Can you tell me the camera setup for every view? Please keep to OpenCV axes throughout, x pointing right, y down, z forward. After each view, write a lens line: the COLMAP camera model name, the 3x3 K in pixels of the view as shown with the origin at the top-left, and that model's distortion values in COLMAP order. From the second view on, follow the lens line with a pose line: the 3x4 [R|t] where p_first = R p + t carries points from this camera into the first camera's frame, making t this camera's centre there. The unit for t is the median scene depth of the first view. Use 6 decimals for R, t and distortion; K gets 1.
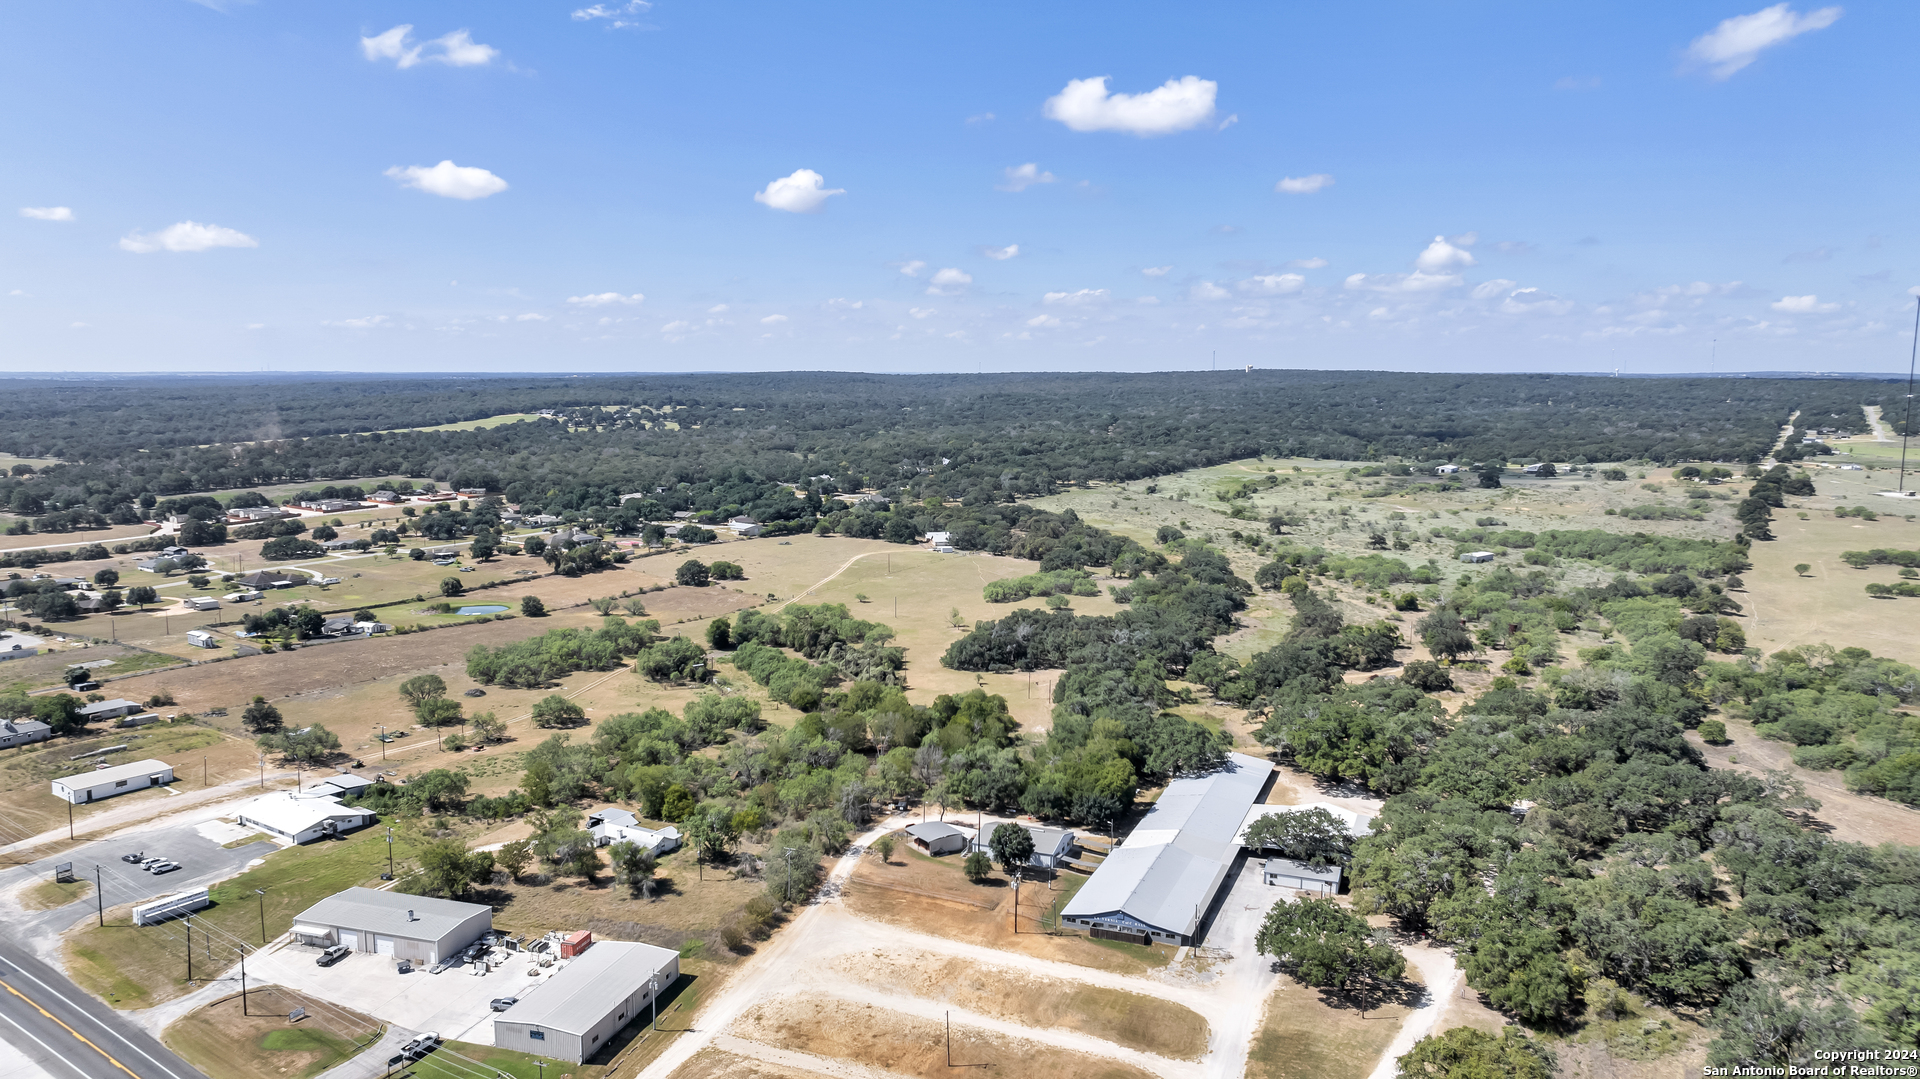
lens RADIAL K [[1366.4, 0, 960.0], [0, 1366.4, 539.5], [0, 0, 1]] dist [-0.032262, 0.026872]
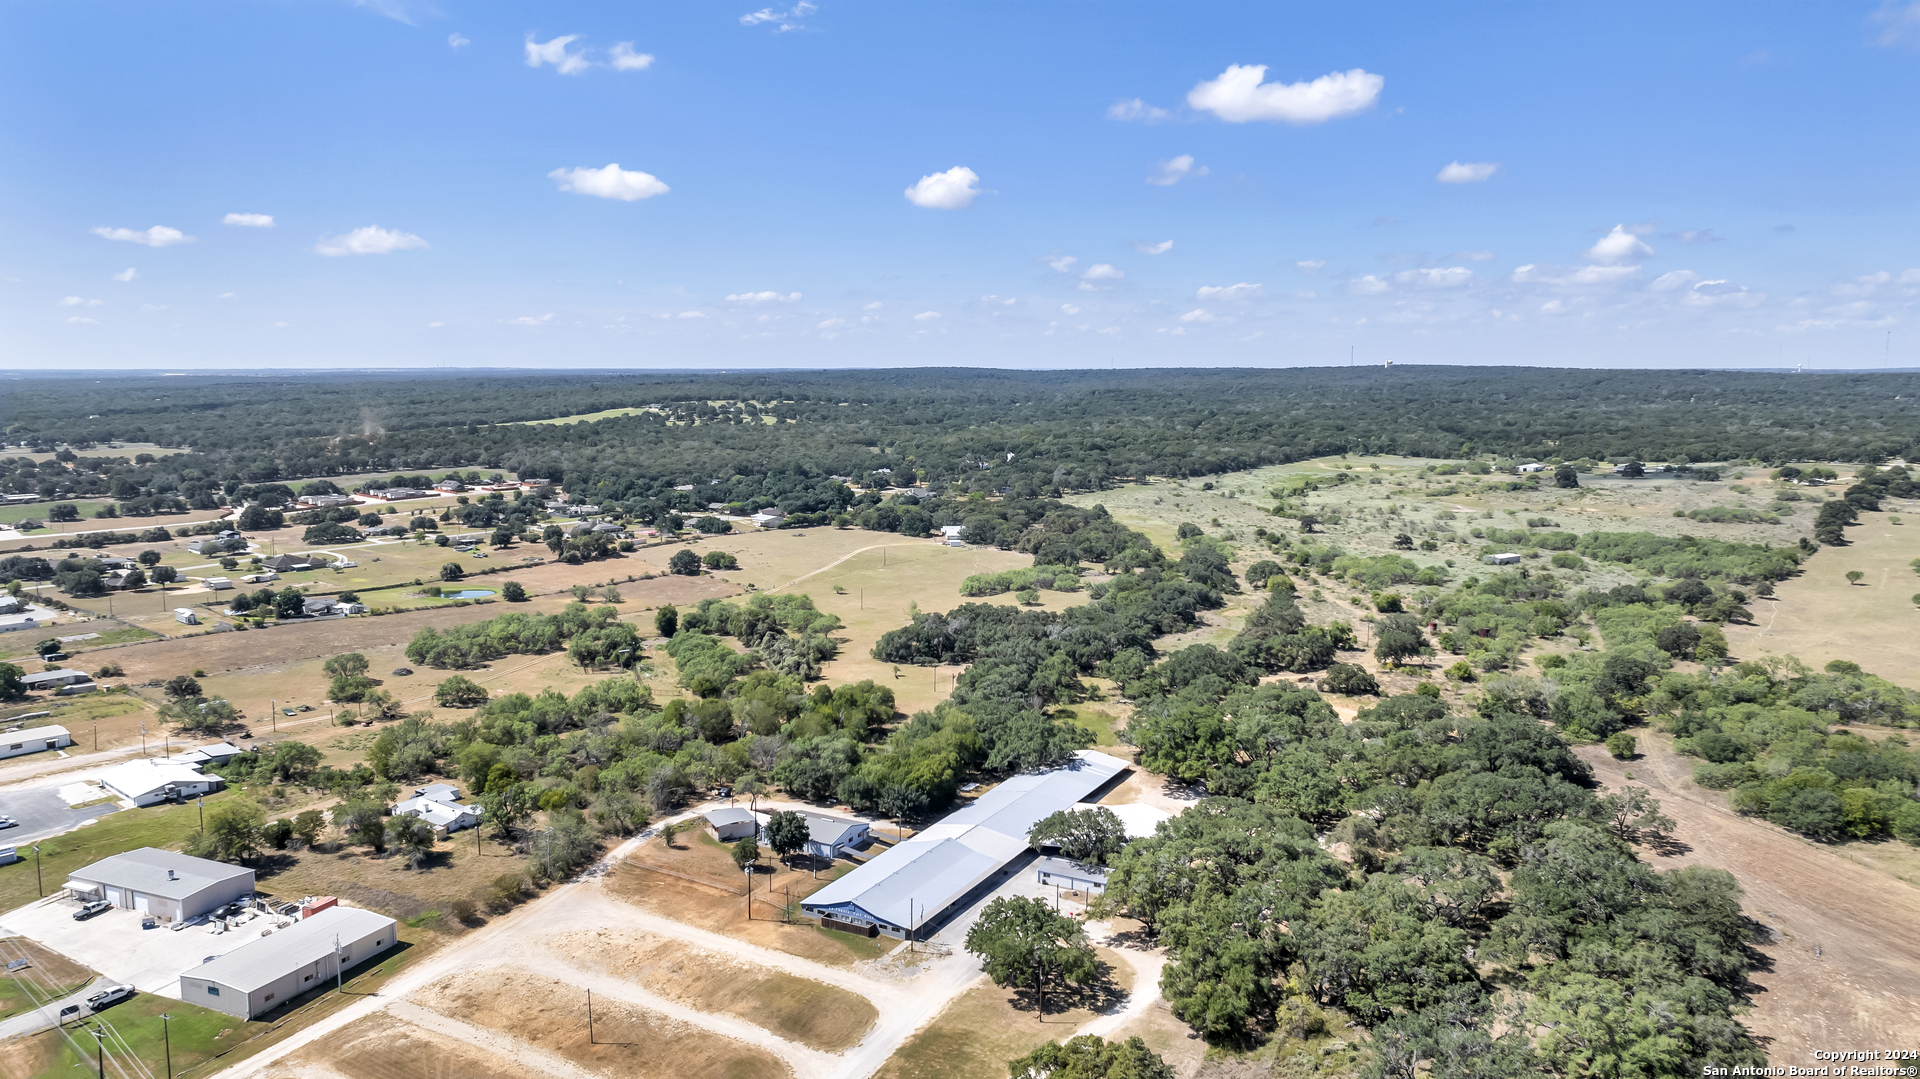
lens RADIAL K [[1366.4, 0, 960.0], [0, 1366.4, 539.5], [0, 0, 1]] dist [-0.032262, 0.026872]
pose [[0.993341, 0.013383, -0.114434, 0.125866], [-0.013082, 0.999909, 0.003384, 0.001286], [0.114469, -0.001865, 0.993425, 0.008116]]
